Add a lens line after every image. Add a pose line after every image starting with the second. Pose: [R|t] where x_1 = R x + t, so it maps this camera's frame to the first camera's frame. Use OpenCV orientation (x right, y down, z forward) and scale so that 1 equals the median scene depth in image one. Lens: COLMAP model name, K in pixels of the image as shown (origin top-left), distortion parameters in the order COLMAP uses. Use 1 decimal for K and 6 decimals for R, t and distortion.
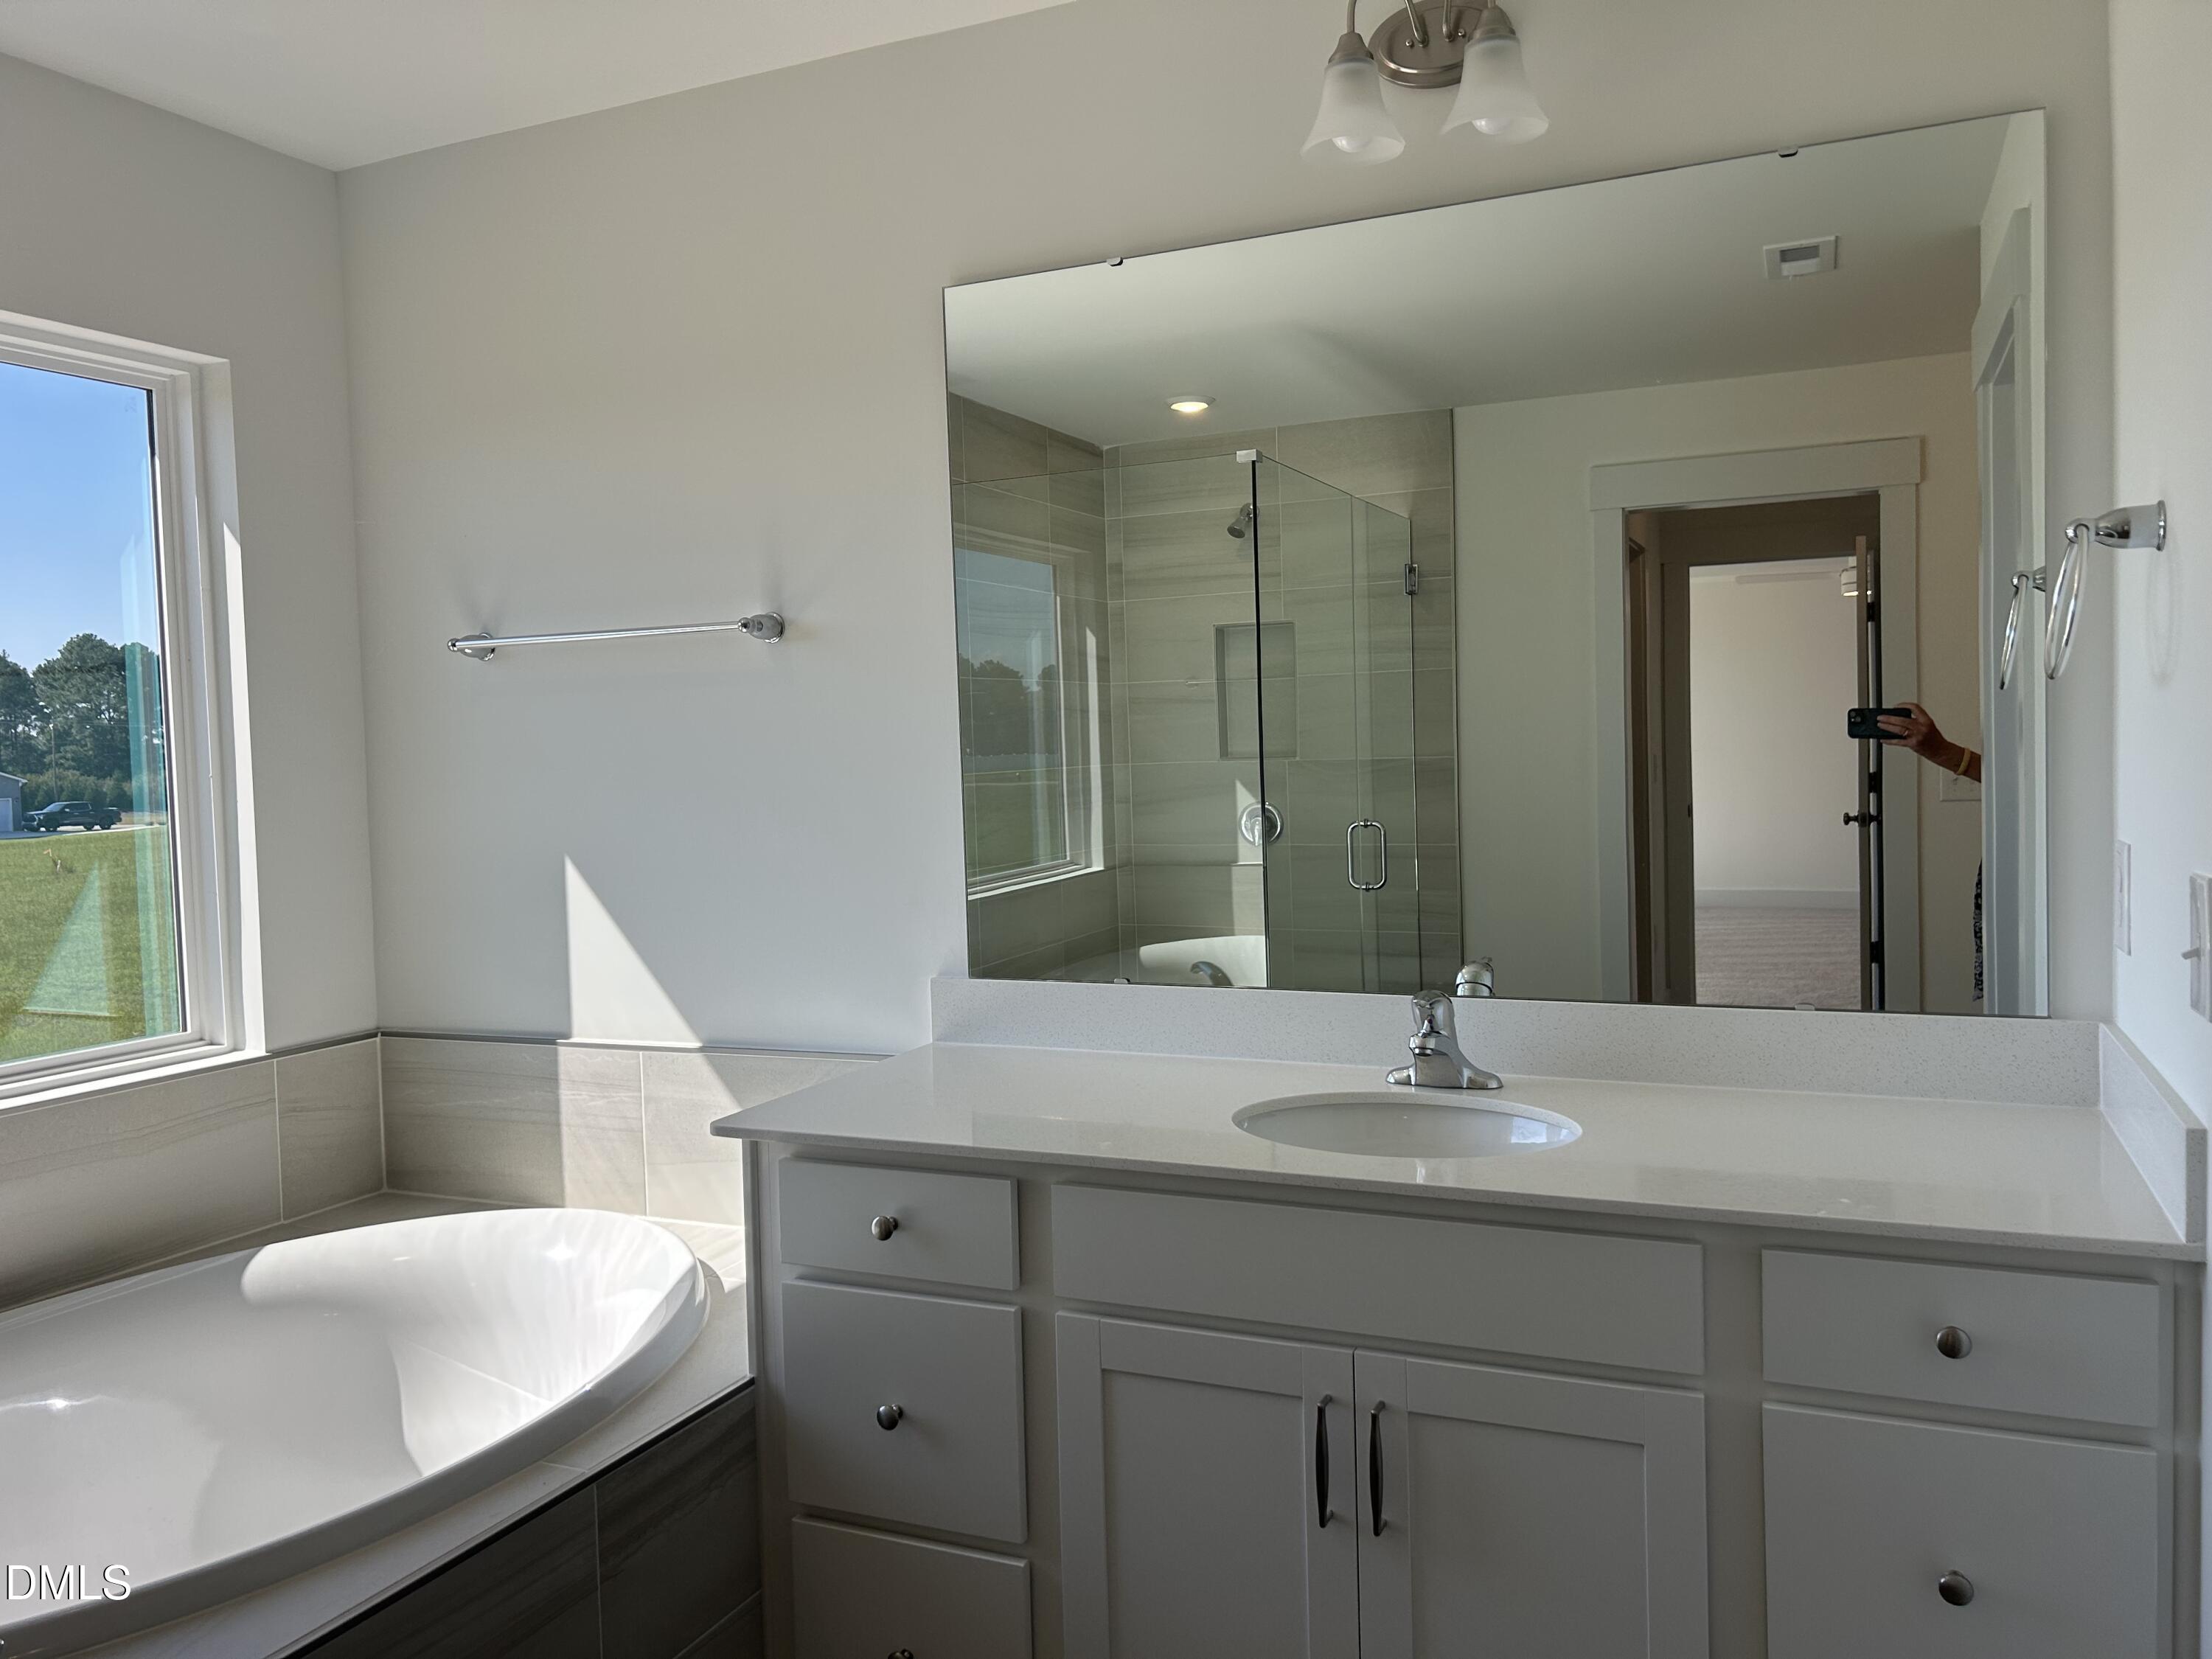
lens RADIAL K [[1640.1, 0, 1106.0], [0, 1640.1, 829.5], [0, 0, 1]] dist [-0.001310, 0.000871]
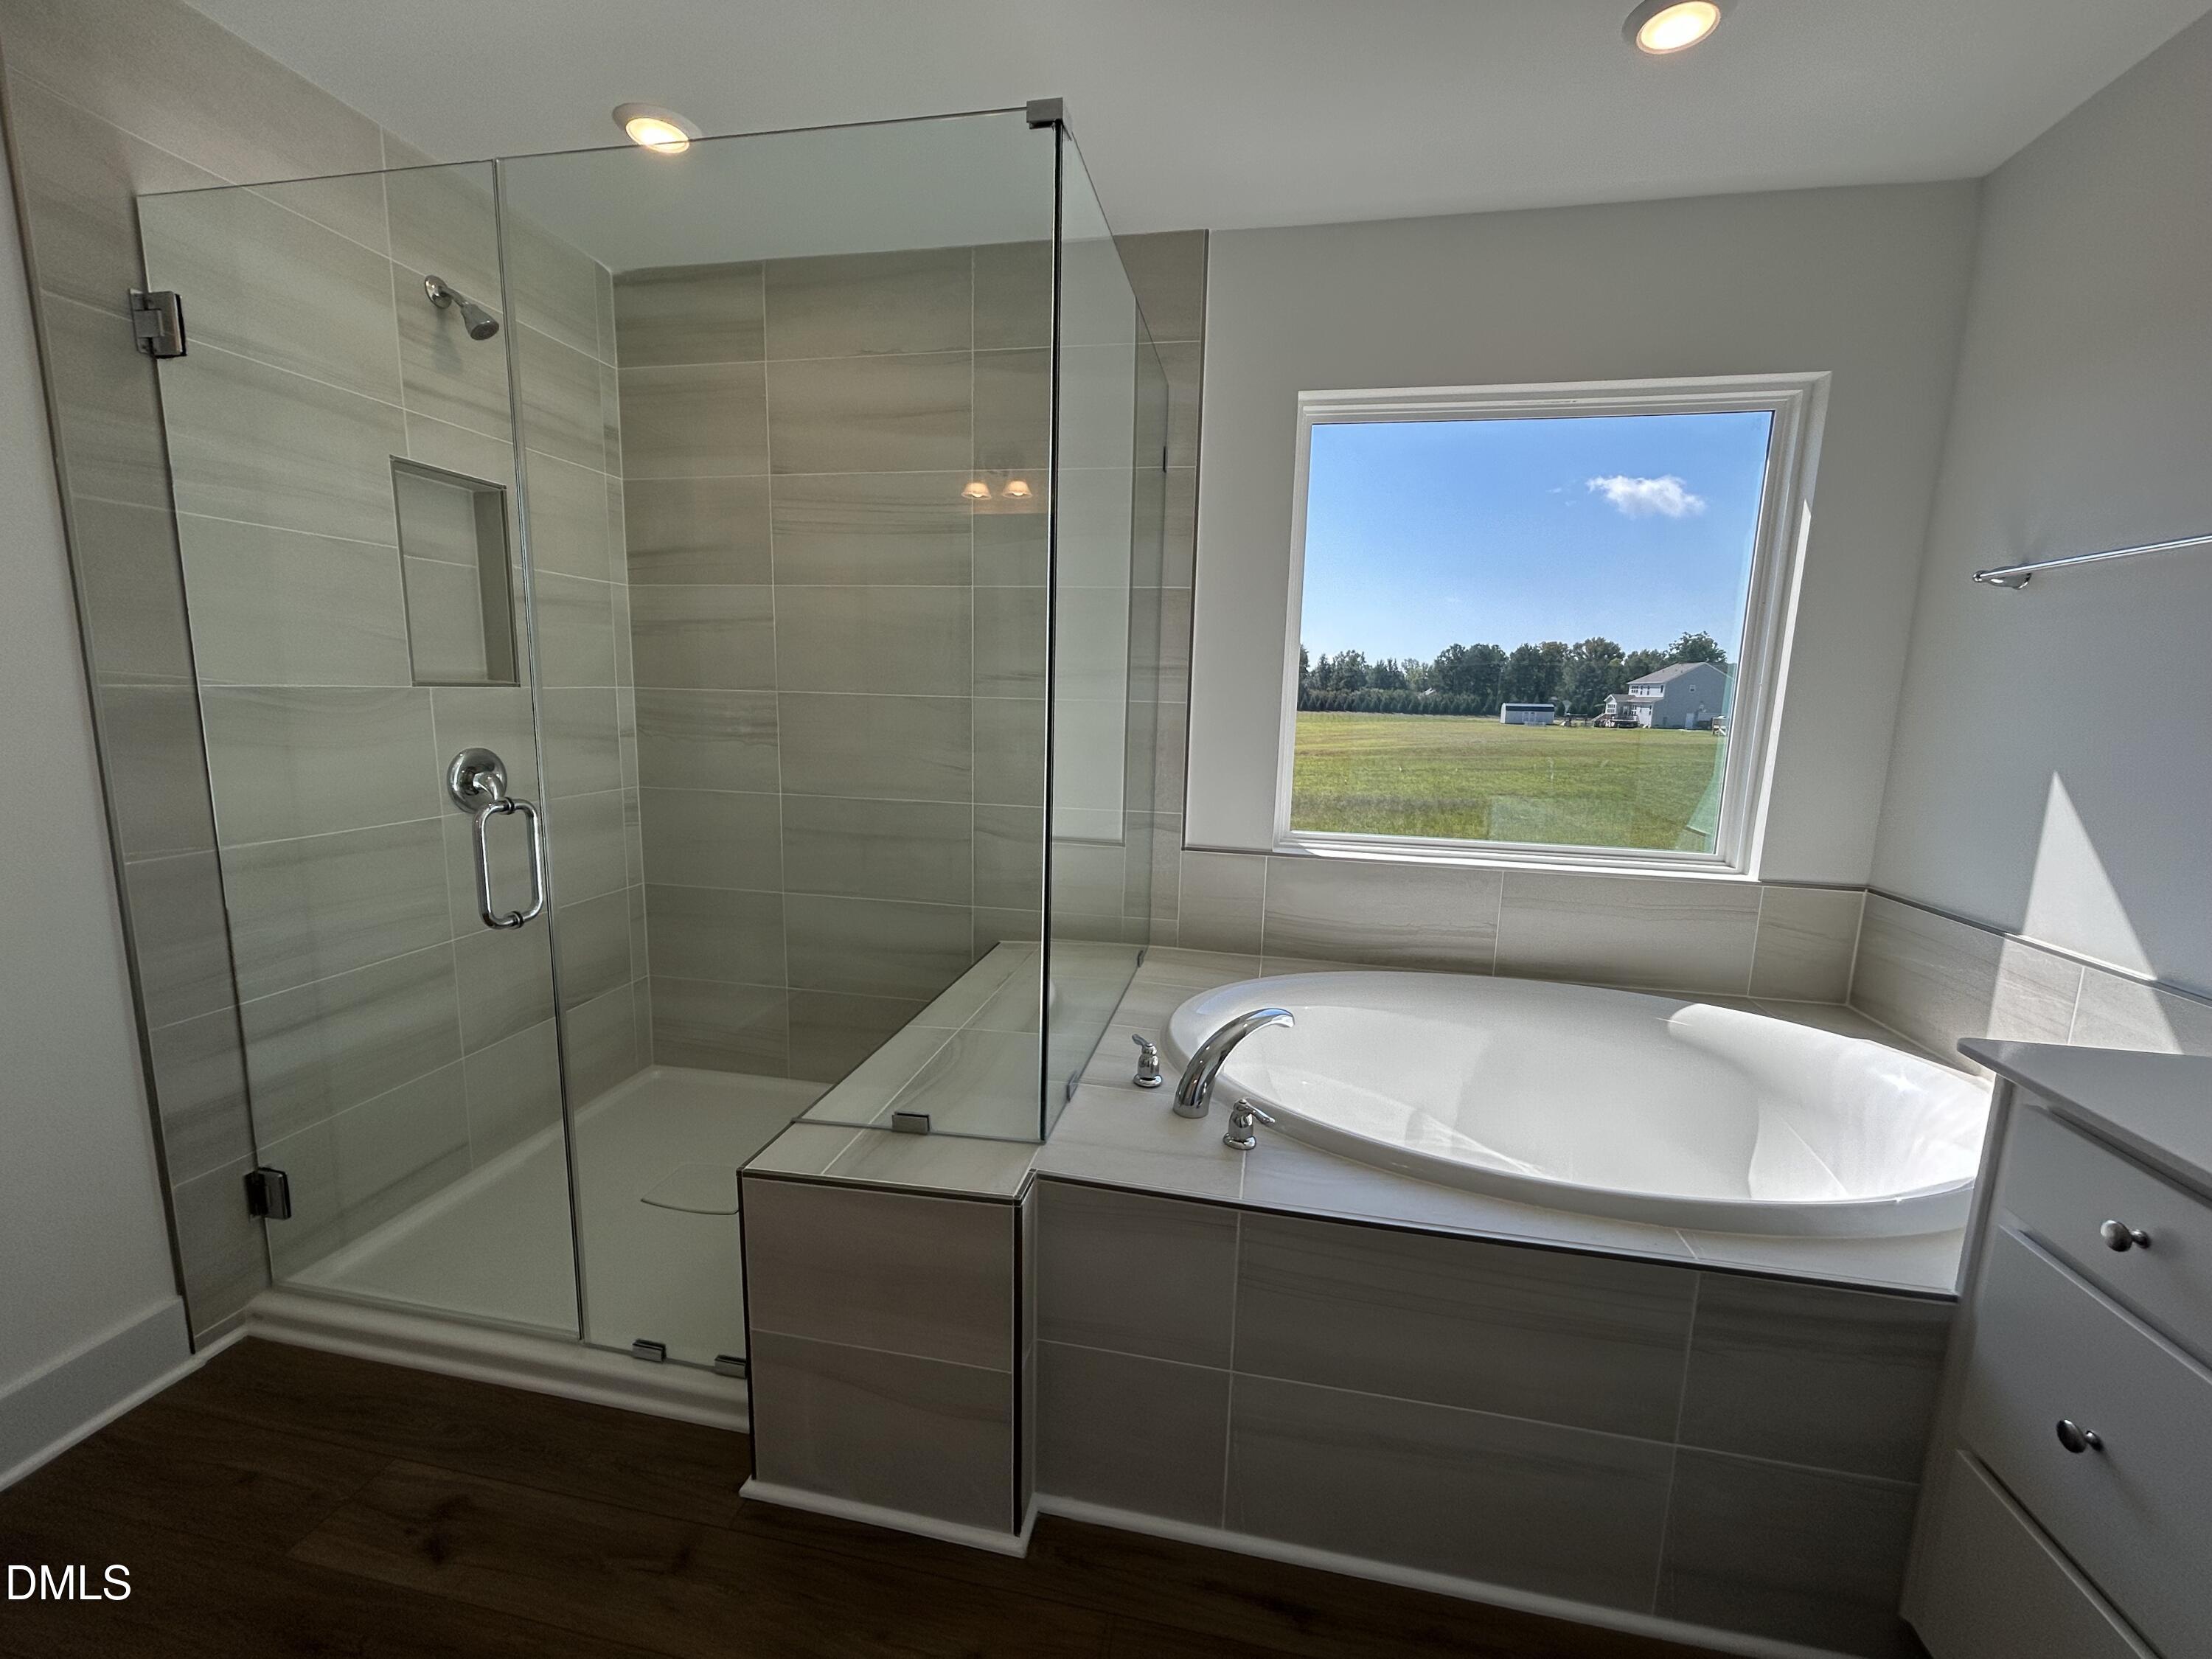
lens RADIAL K [[896.3, 0, 1106.0], [0, 896.3, 829.5], [0, 0, 1]] dist [0.001470, 0.000436]
pose [[0.216529, 0.186091, -0.958376, 0.108703], [-0.070307, 0.982089, 0.174811, -0.004837], [0.973741, 0.029529, 0.225734, 0.266489]]
